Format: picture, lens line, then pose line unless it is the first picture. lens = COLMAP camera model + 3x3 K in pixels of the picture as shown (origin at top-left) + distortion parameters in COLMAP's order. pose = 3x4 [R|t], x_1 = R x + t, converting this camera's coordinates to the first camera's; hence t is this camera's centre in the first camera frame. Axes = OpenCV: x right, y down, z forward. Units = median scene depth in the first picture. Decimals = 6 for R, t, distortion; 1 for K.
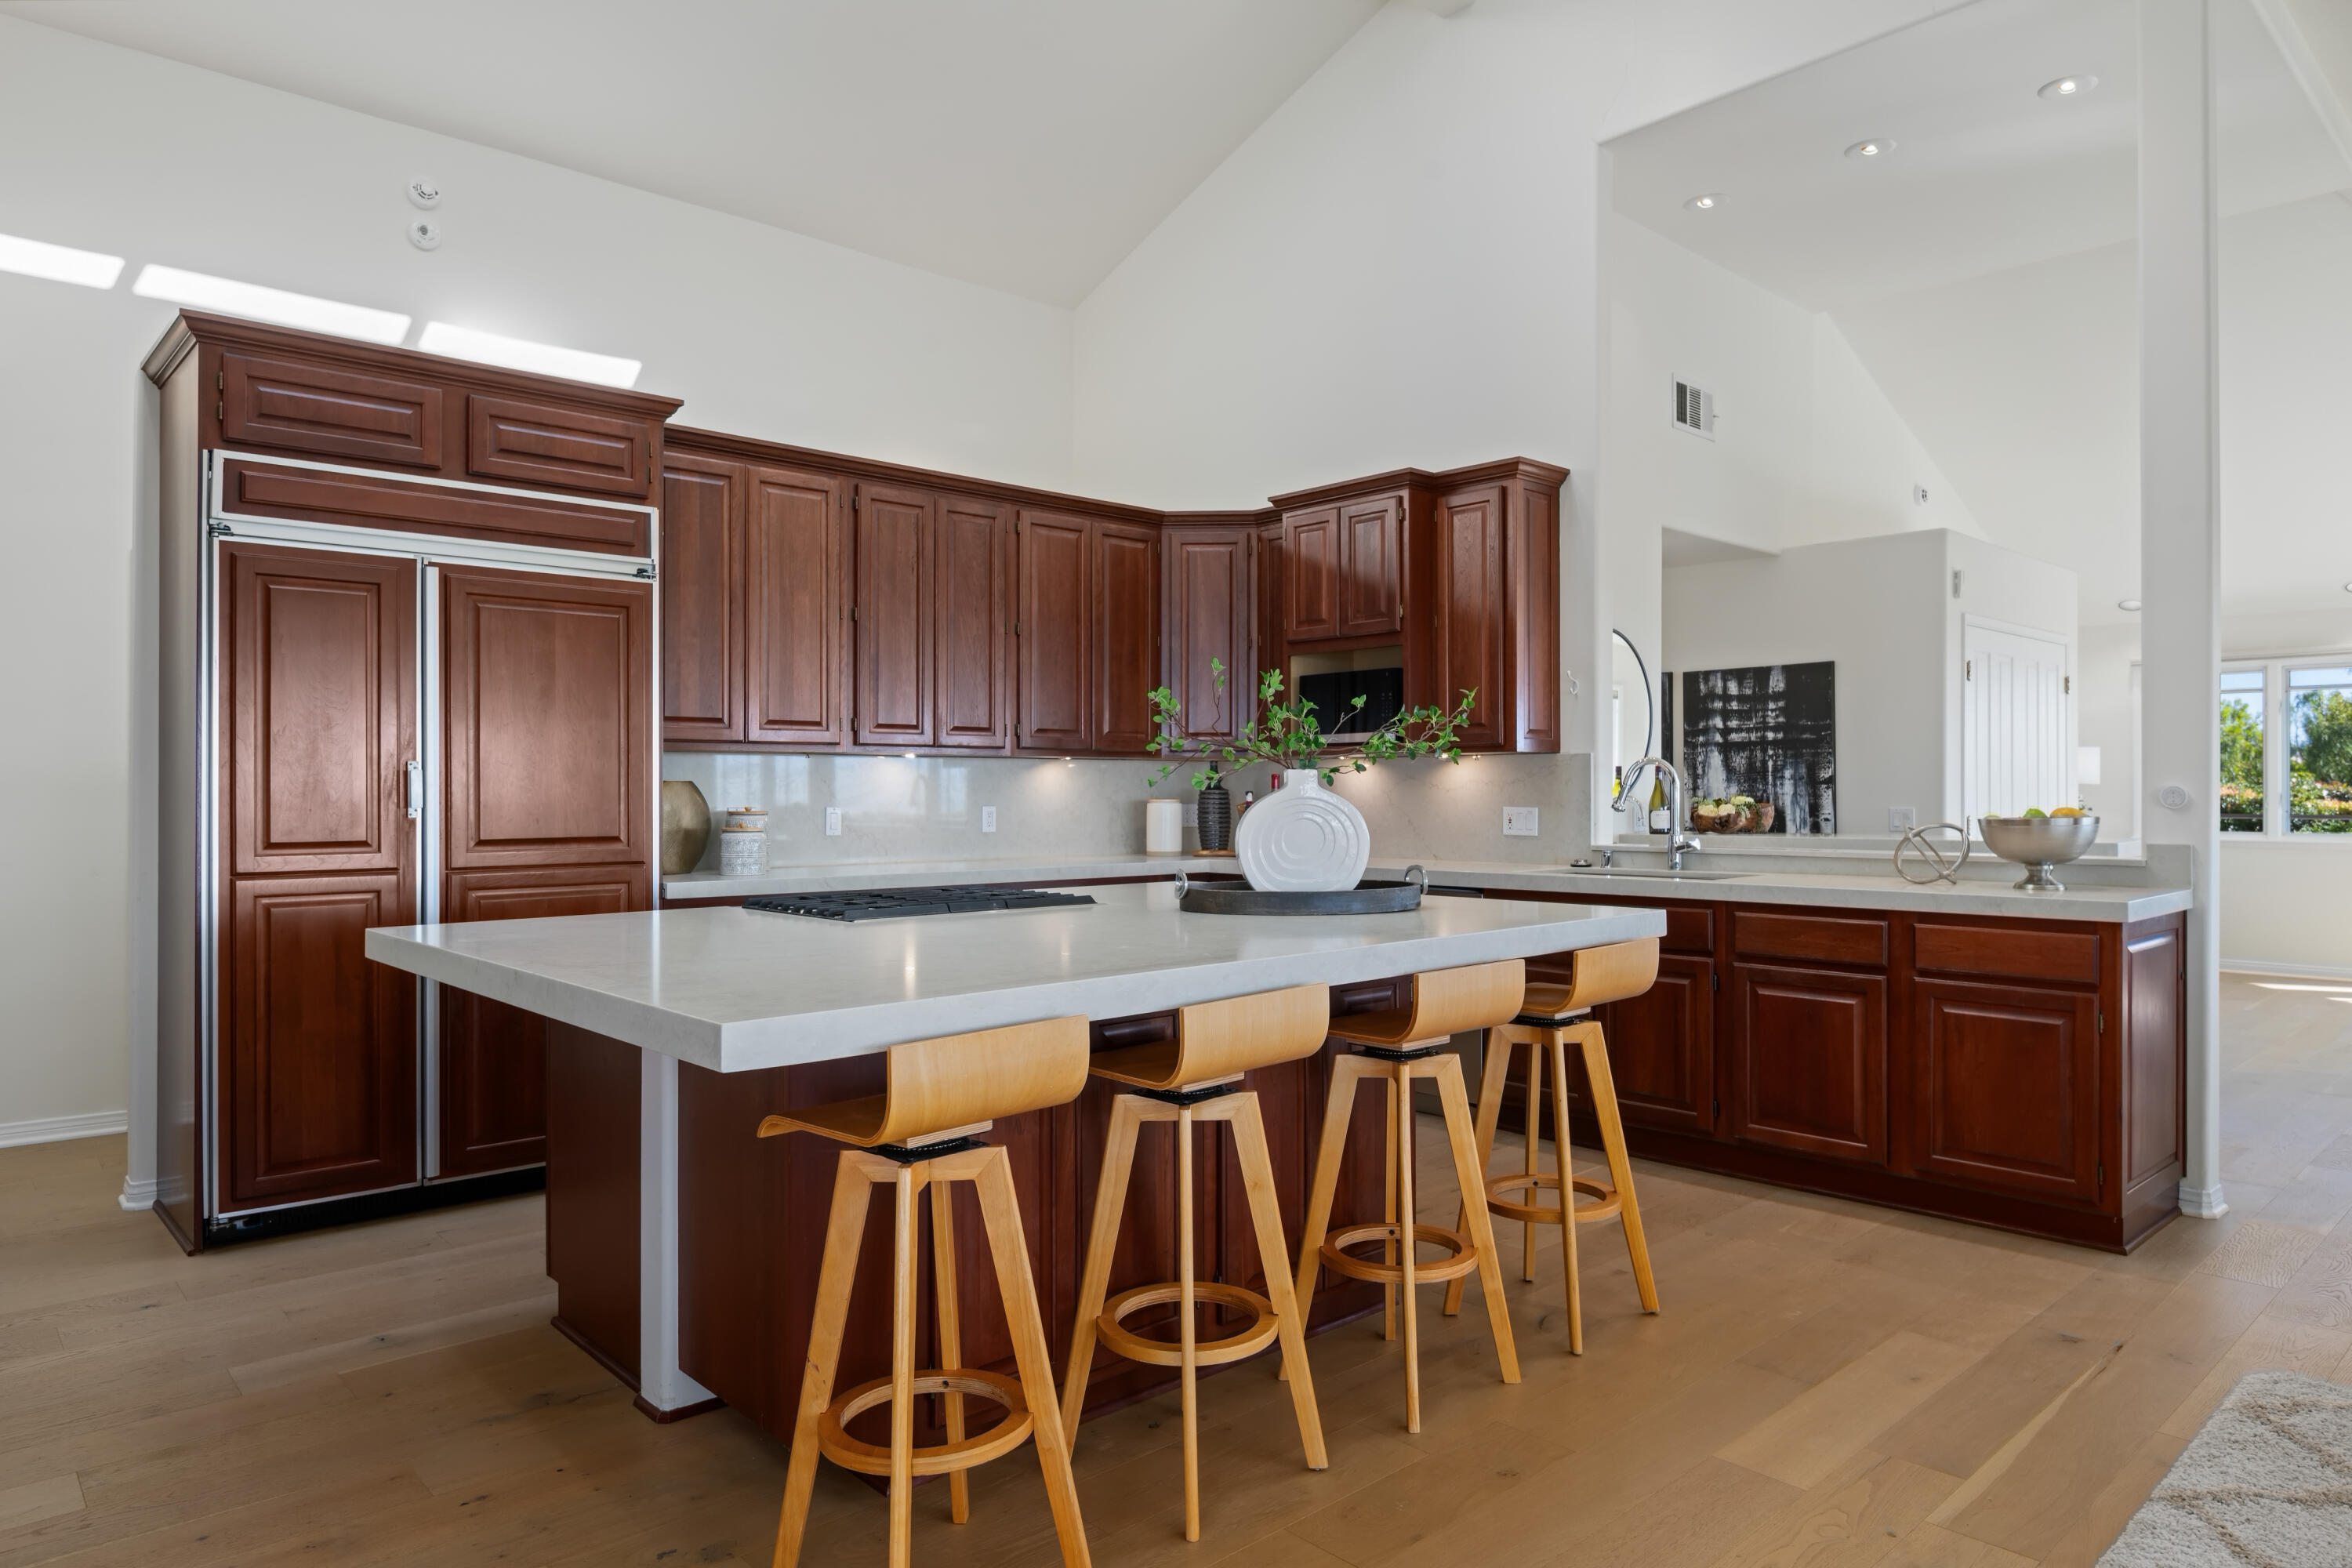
lens RADIAL K [[1426.7, 0, 1175.2], [0, 1426.7, 784.9], [0, 0, 1]] dist [-0.003557, -0.001403]
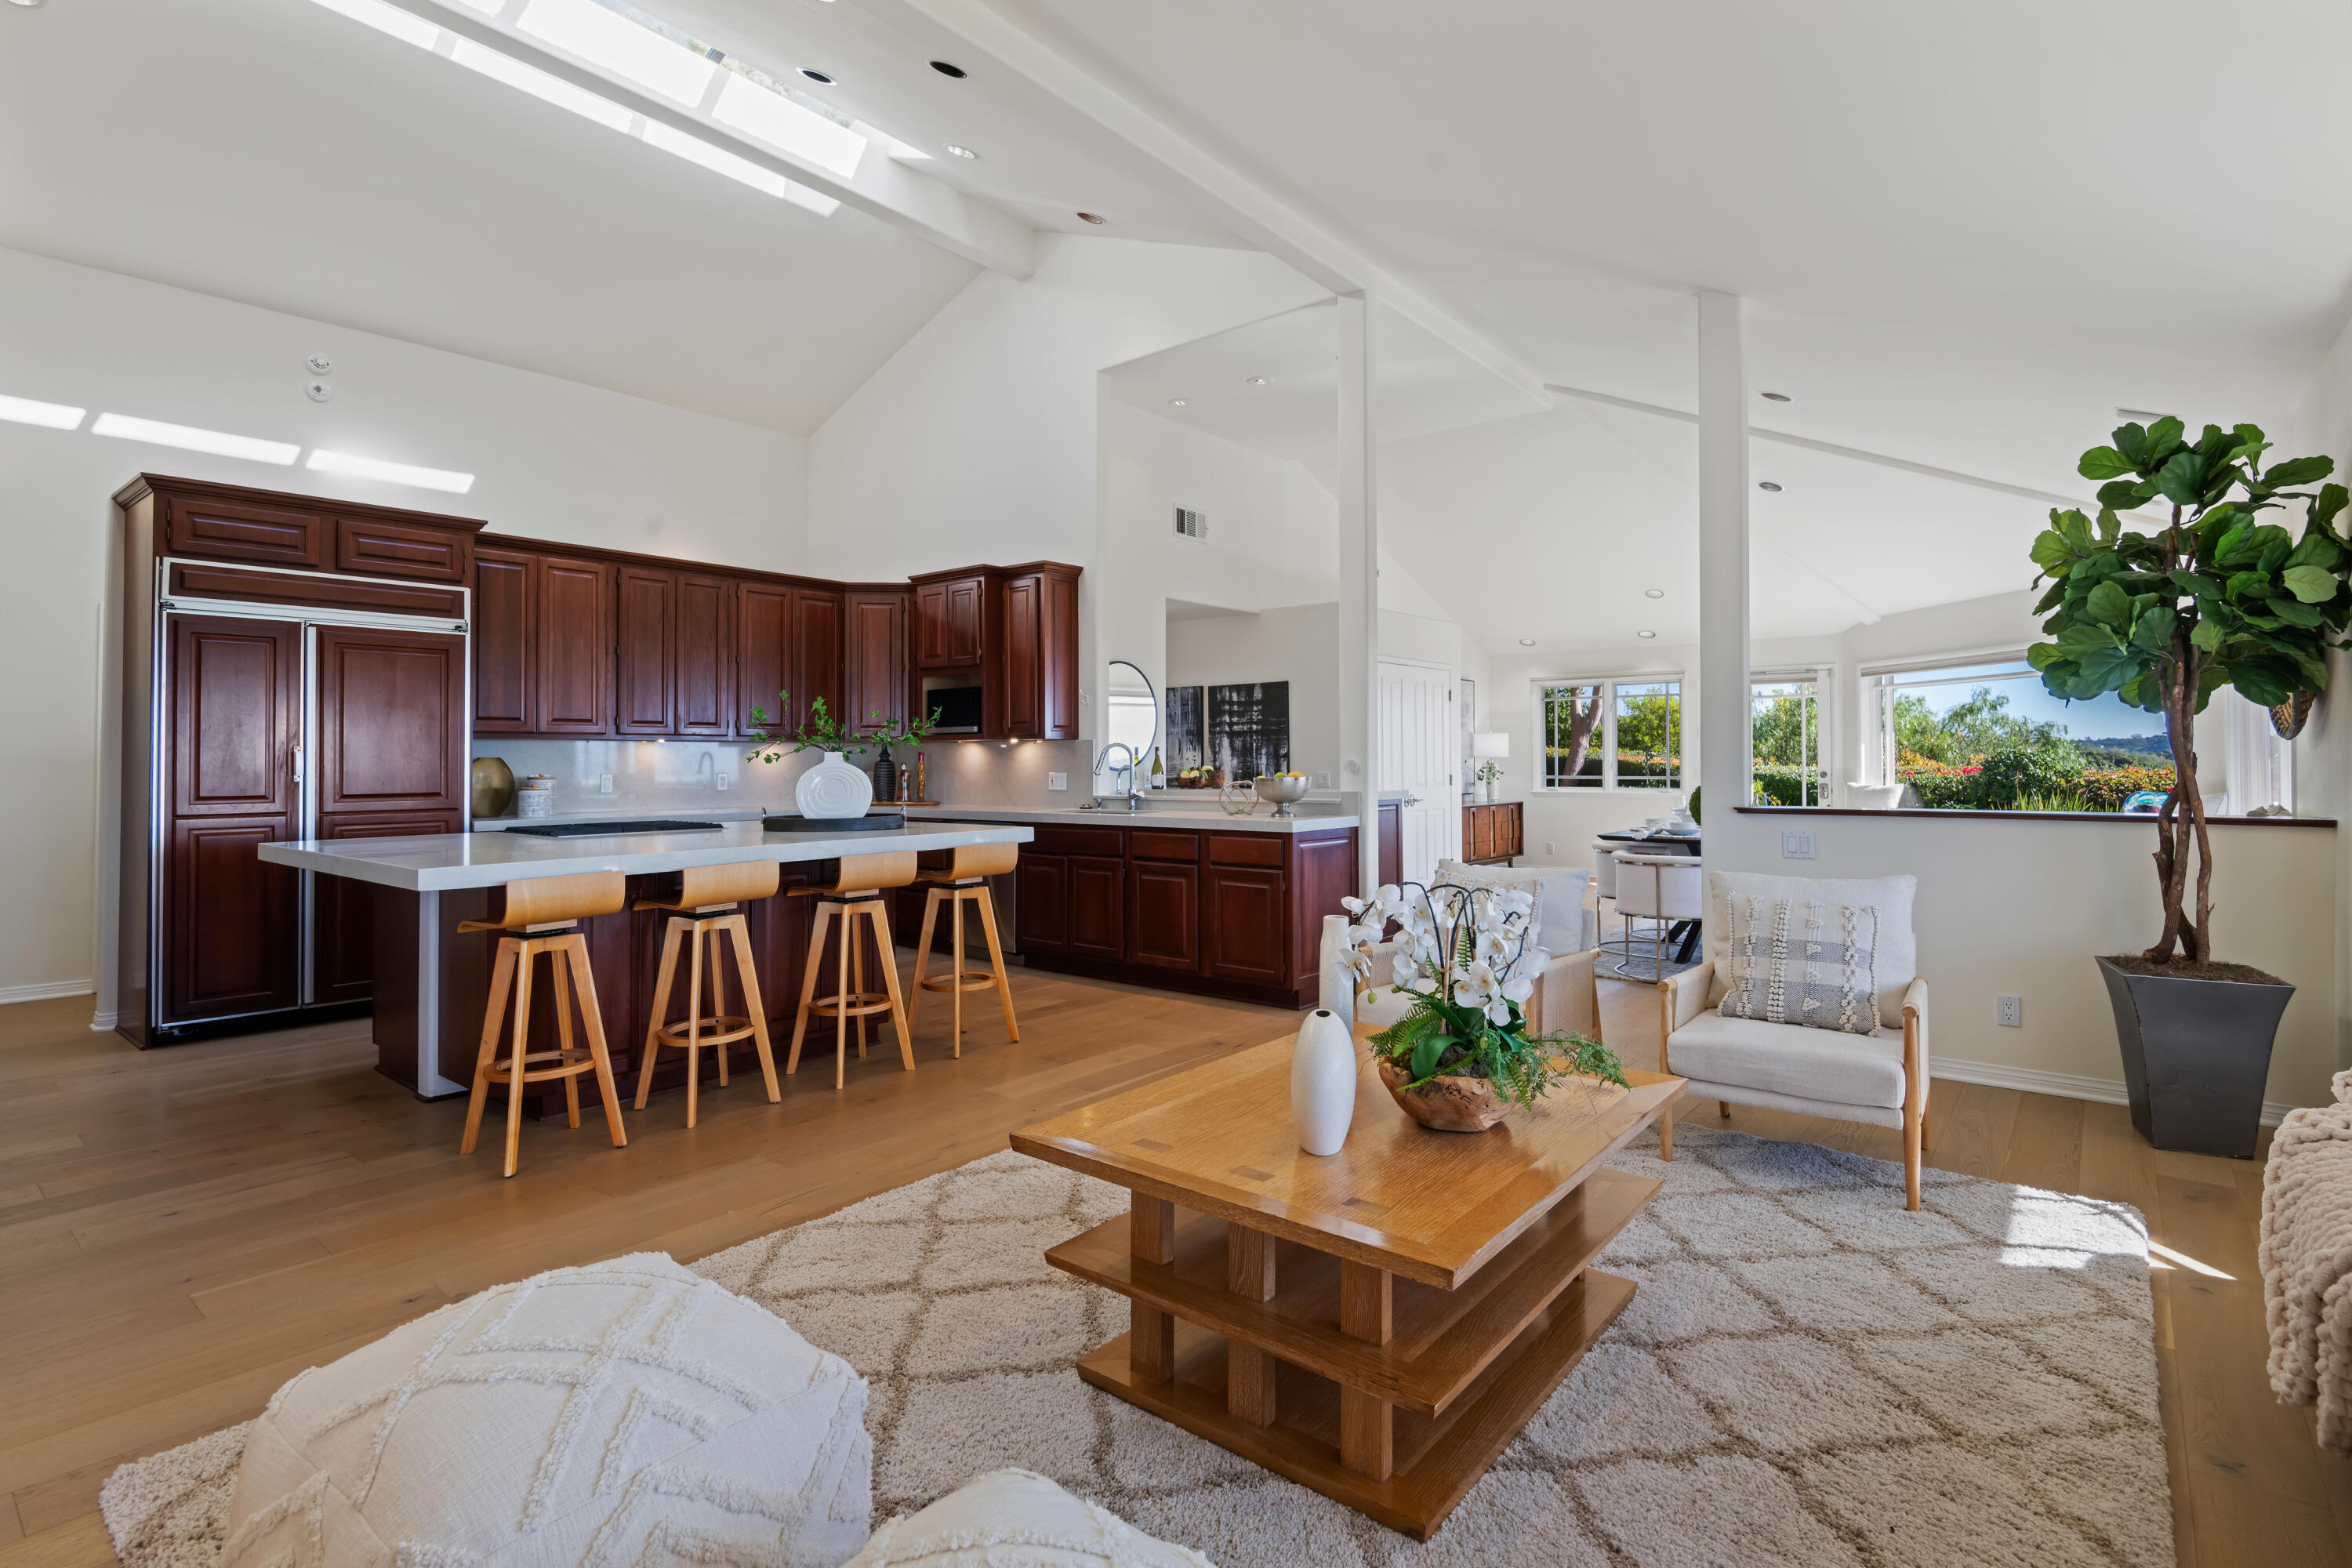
lens RADIAL K [[1125.5, 0, 1174.5], [0, 1125.5, 742.5], [0, 0, 1]] dist [-0.002653, -0.002955]
pose [[0.989165, 0.000836, 0.146805, 0.237458], [0.000971, 0.999925, -0.012238, -0.003857], [-0.146804, 0.012247, 0.989090, -0.368016]]
